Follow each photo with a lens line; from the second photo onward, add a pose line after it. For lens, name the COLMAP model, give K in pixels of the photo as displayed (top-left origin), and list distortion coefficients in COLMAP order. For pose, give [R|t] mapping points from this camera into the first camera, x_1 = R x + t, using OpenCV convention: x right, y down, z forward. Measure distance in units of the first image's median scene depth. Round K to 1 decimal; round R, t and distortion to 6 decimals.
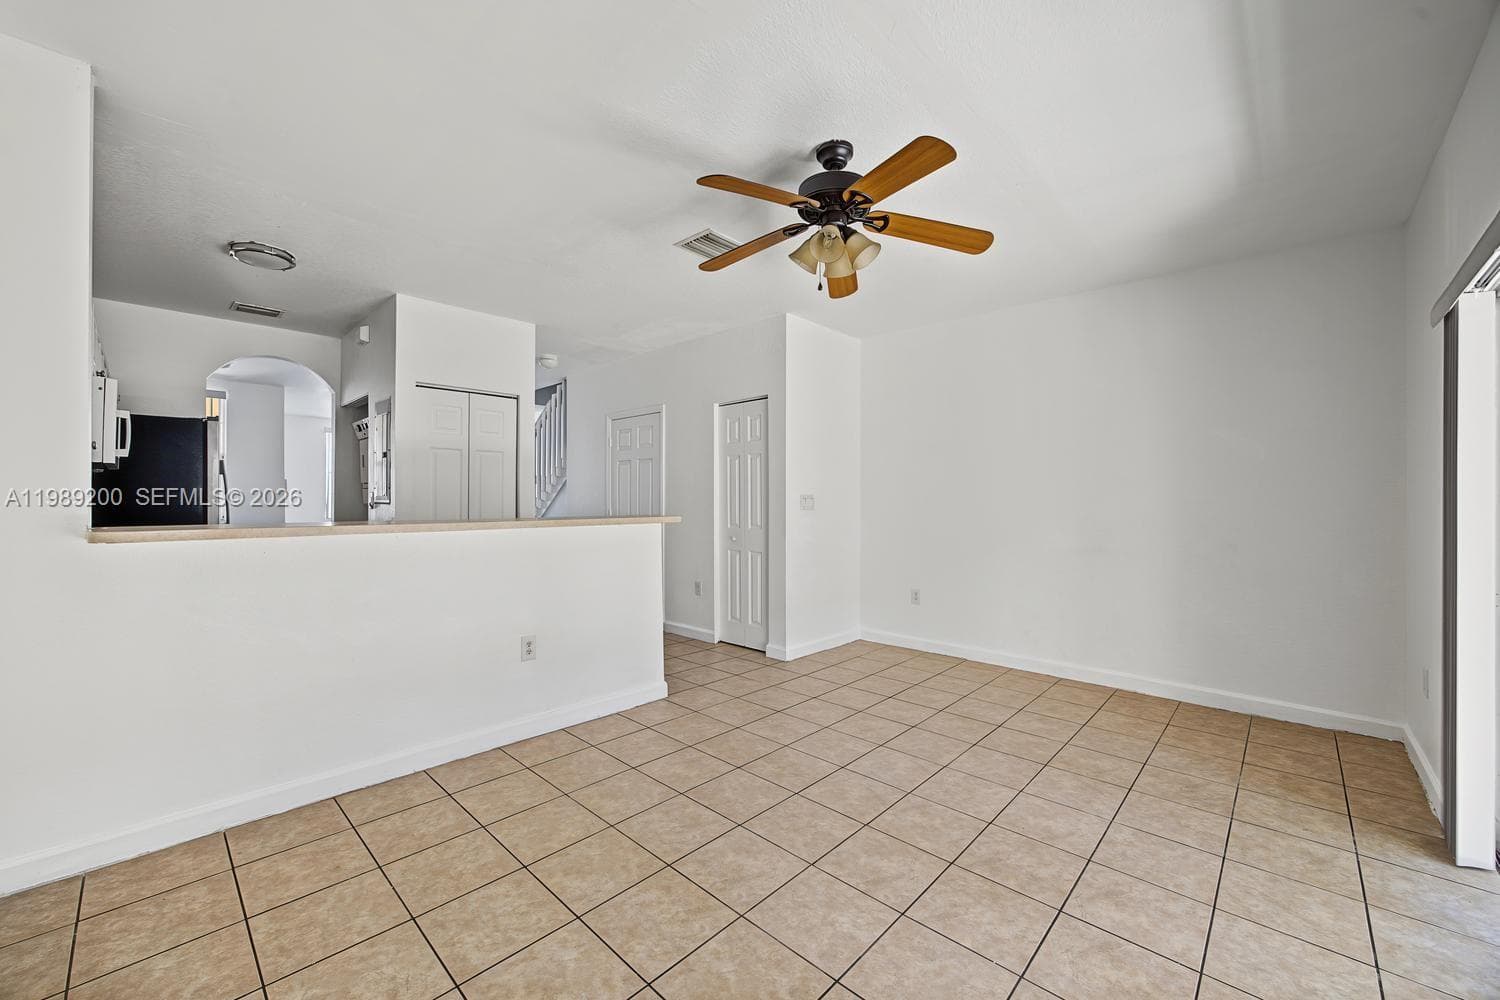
lens RADIAL K [[580.6, 0, 748.5], [0, 580.6, 499.8], [0, 0, 1]] dist [-0.010371, 0.000556]
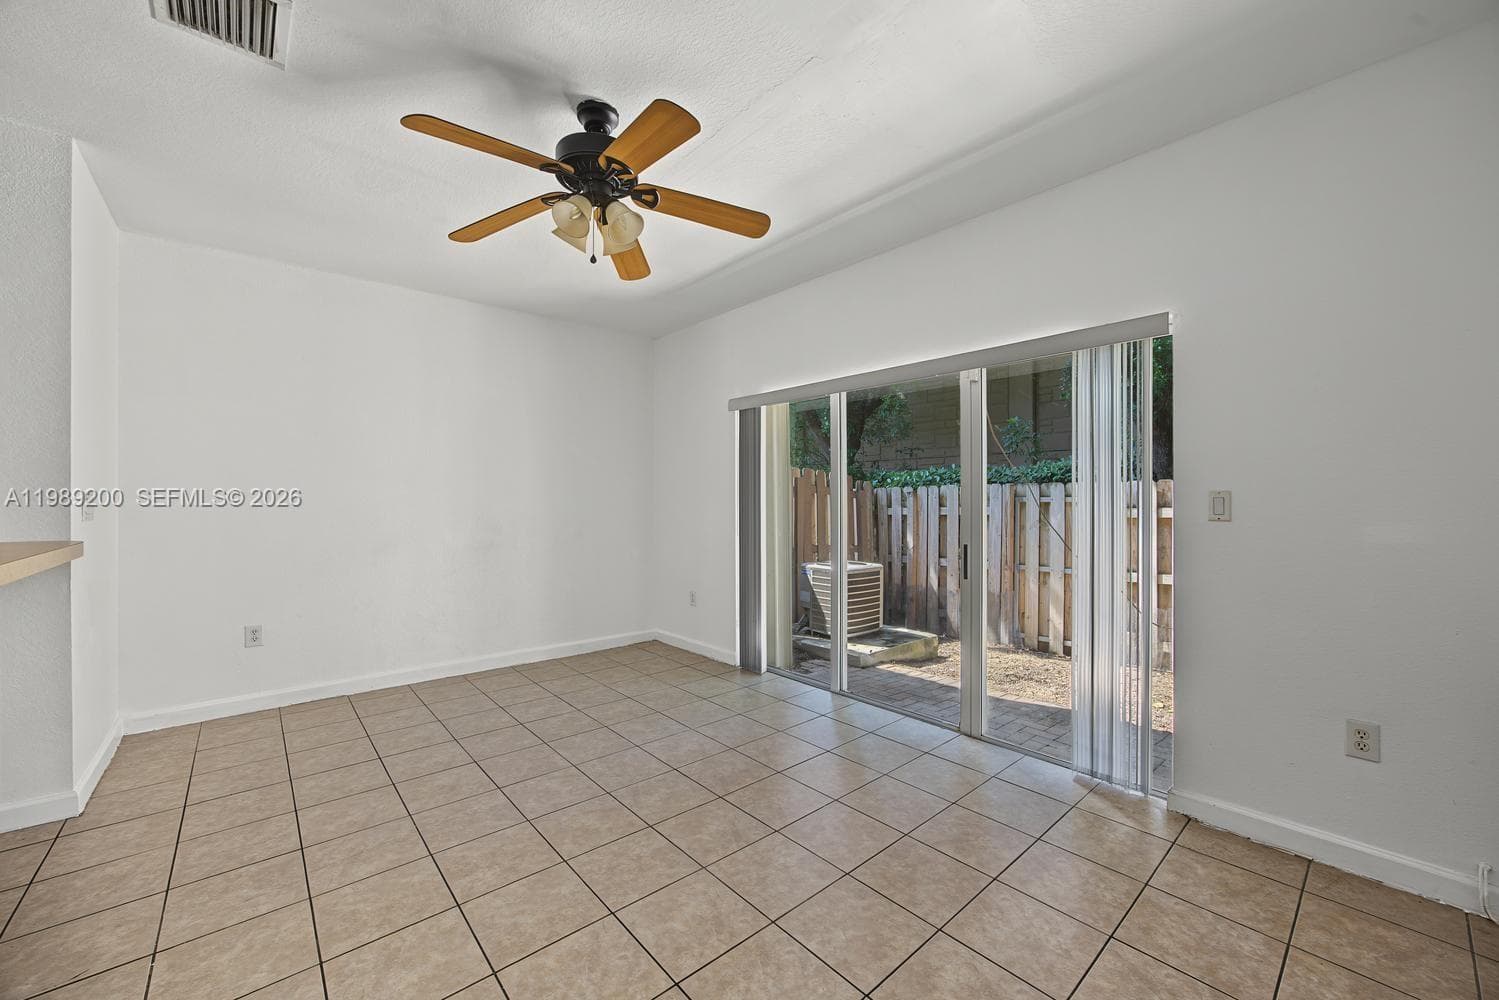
lens RADIAL K [[580.2, 0, 748.0], [0, 580.2, 499.8], [0, 0, 1]] dist [-0.010371, 0.000556]
pose [[0.096145, -0.000289, 0.995367, -0.661092], [-0.004516, 0.999990, 0.000726, -0.006454], [-0.995357, -0.004565, 0.096143, 0.623233]]
